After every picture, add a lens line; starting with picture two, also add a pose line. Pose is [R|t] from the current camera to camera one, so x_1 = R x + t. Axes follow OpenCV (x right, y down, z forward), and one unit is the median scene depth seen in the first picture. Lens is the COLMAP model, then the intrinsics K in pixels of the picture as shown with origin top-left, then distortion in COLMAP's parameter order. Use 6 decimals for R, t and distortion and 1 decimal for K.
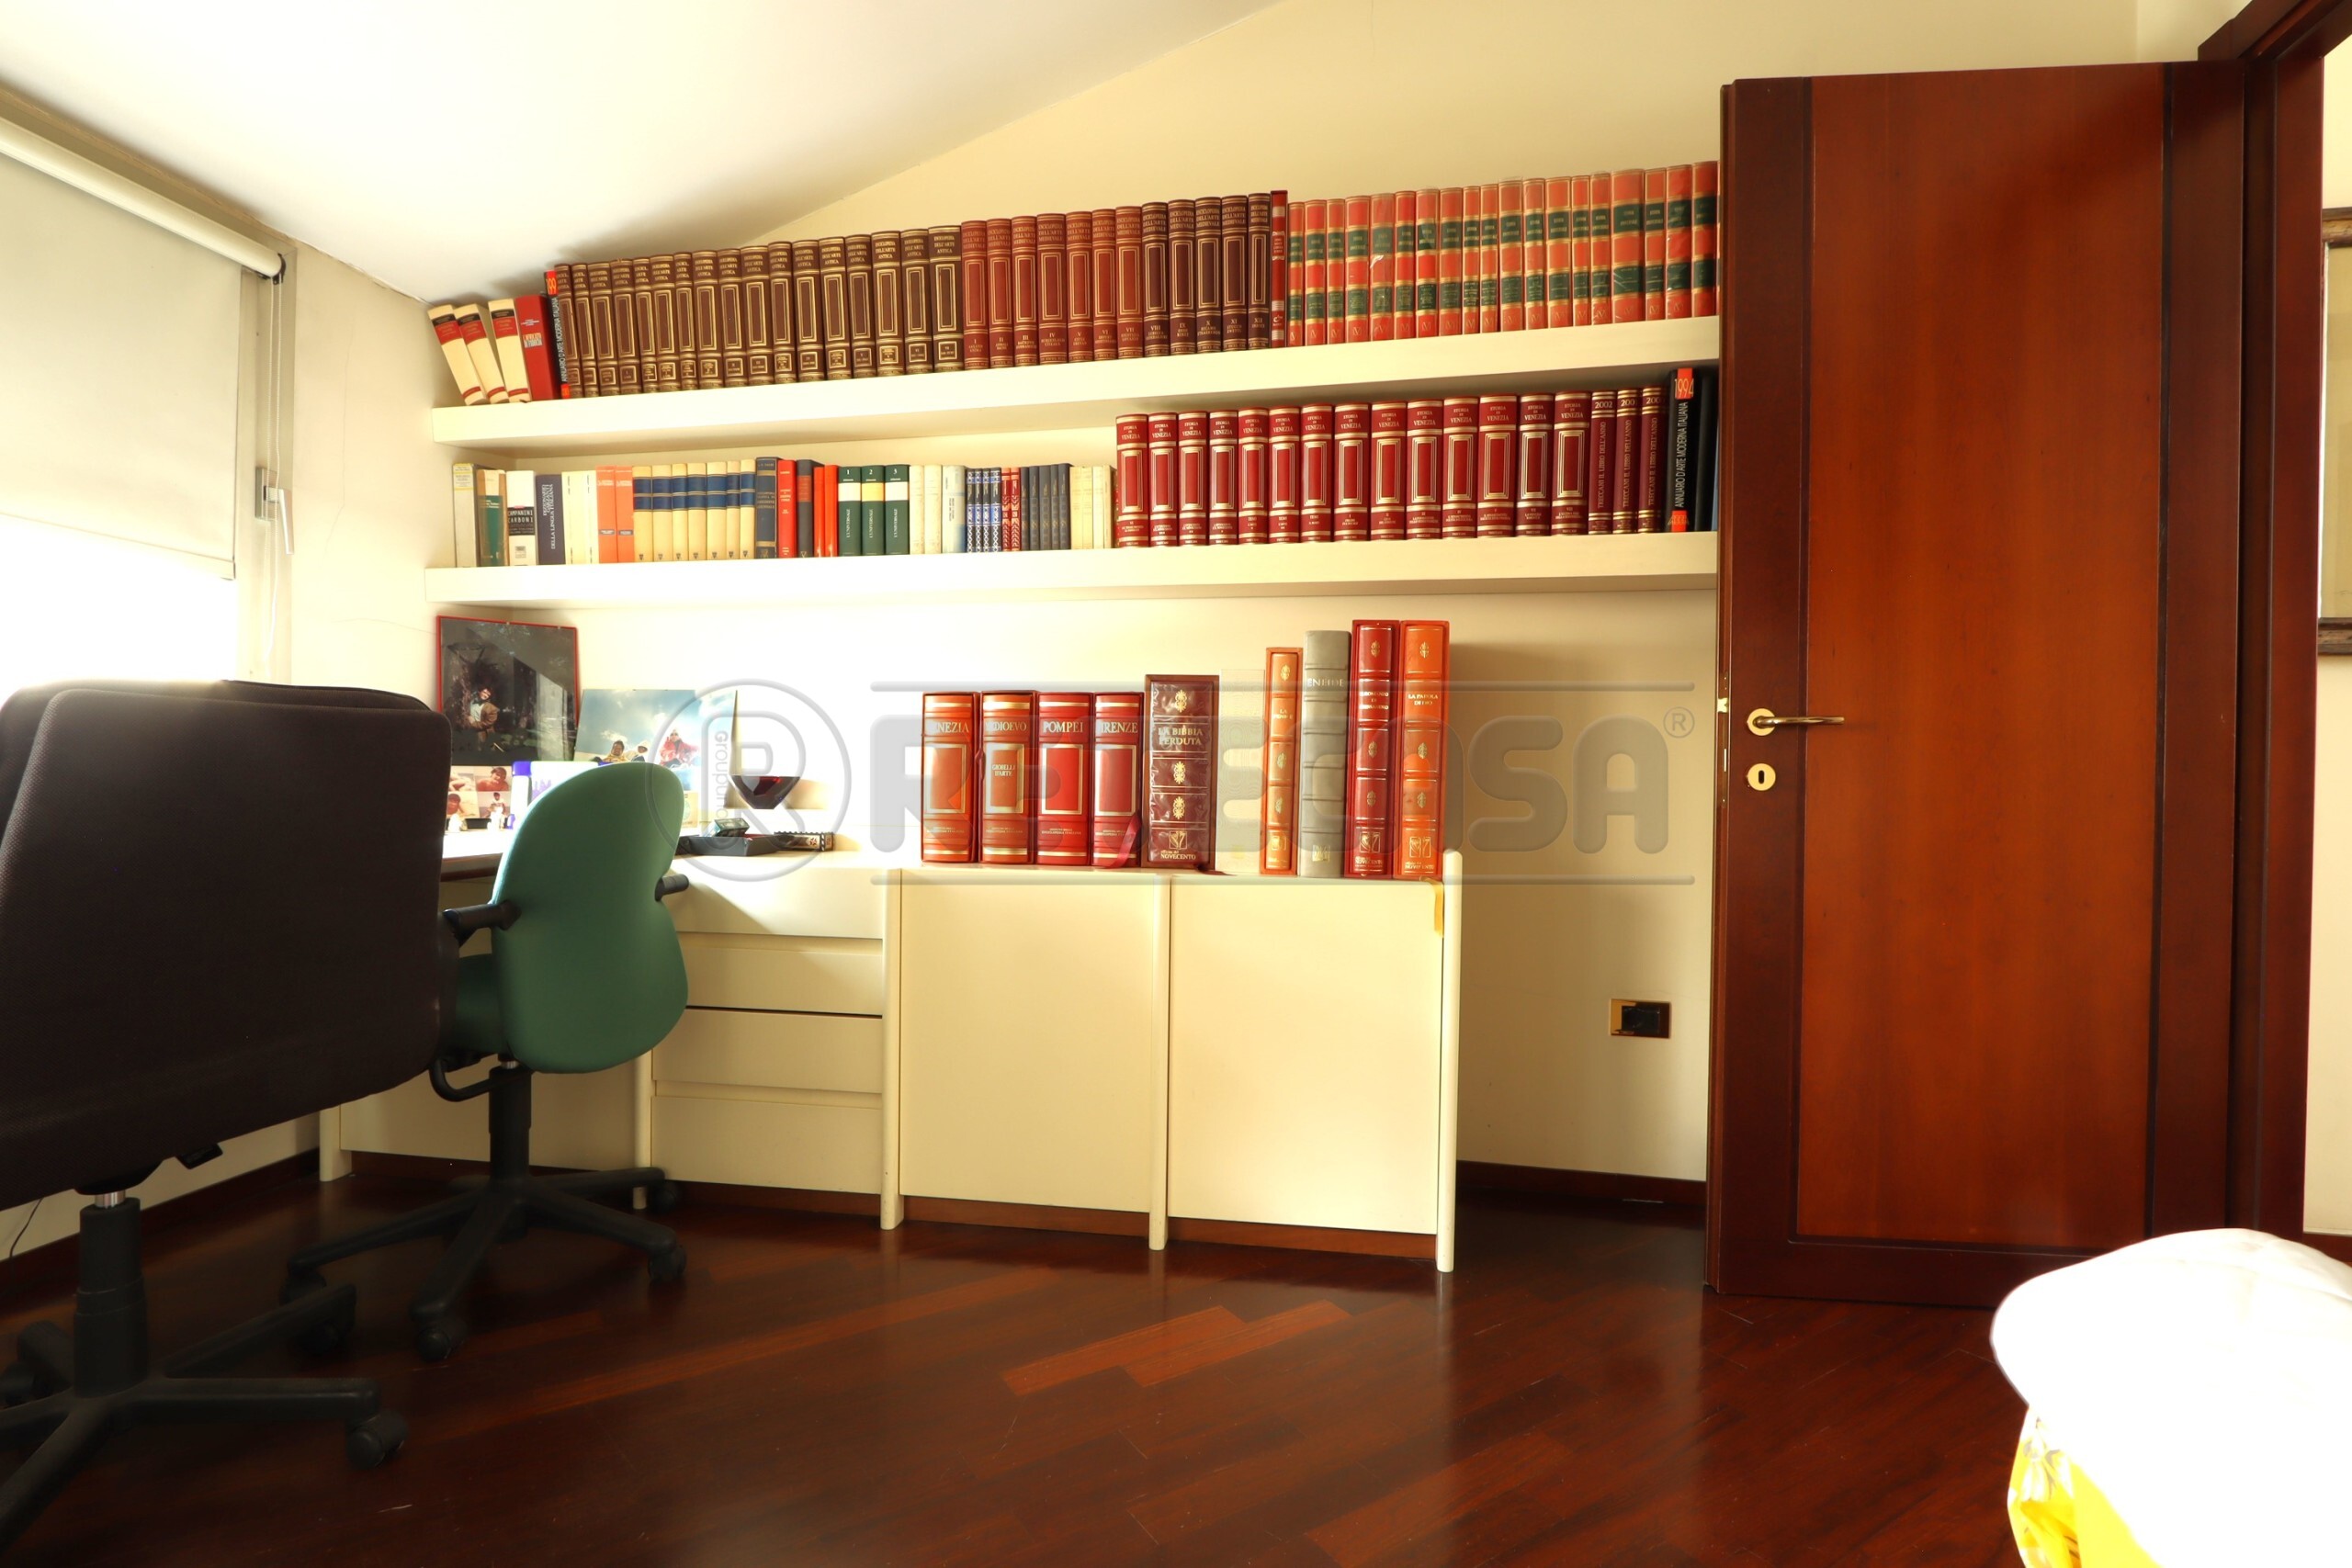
lens RADIAL K [[1102.7, 0, 1173.7], [0, 1102.7, 769.8], [0, 0, 1]] dist [-0.002393, -0.000181]
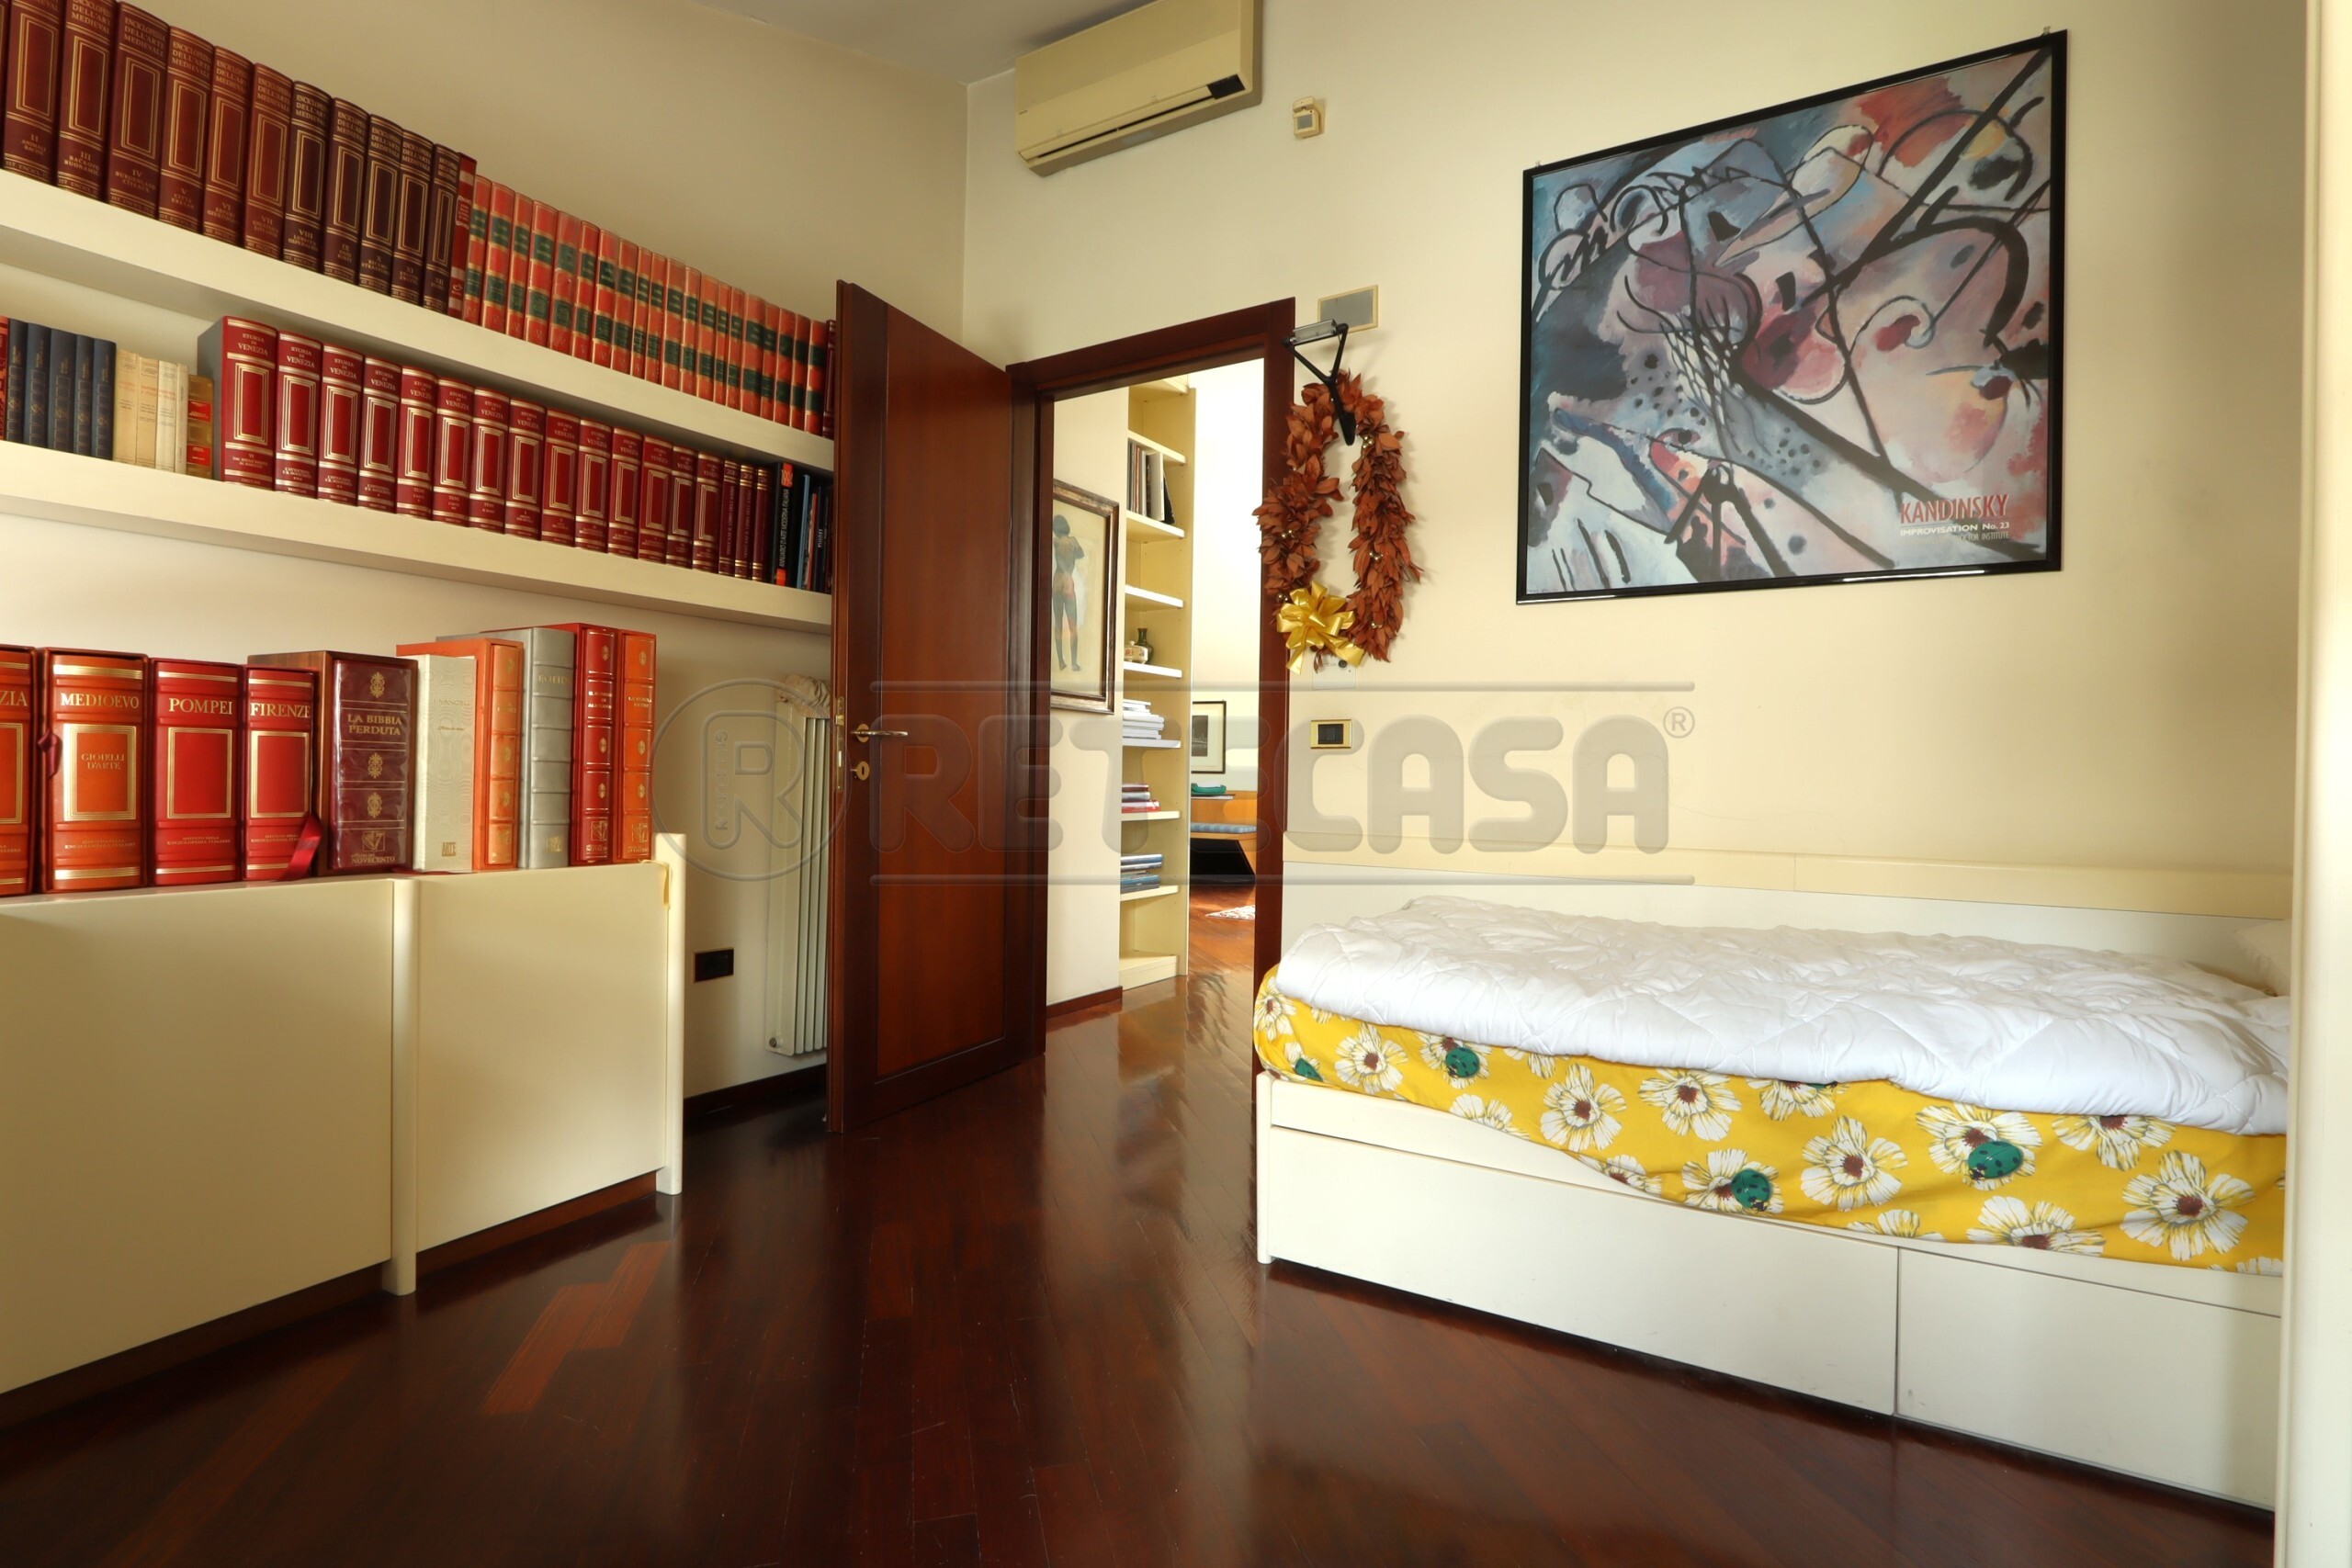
lens RADIAL K [[1102.7, 0, 1134.3], [0, 1102.7, 769.0], [0, 0, 1]] dist [-0.002393, -0.000181]
pose [[0.376968, 0.001741, 0.926225, -0.585068], [-0.009562, 0.999952, 0.002012, -0.002269], [-0.926177, -0.009615, 0.376967, 0.102599]]
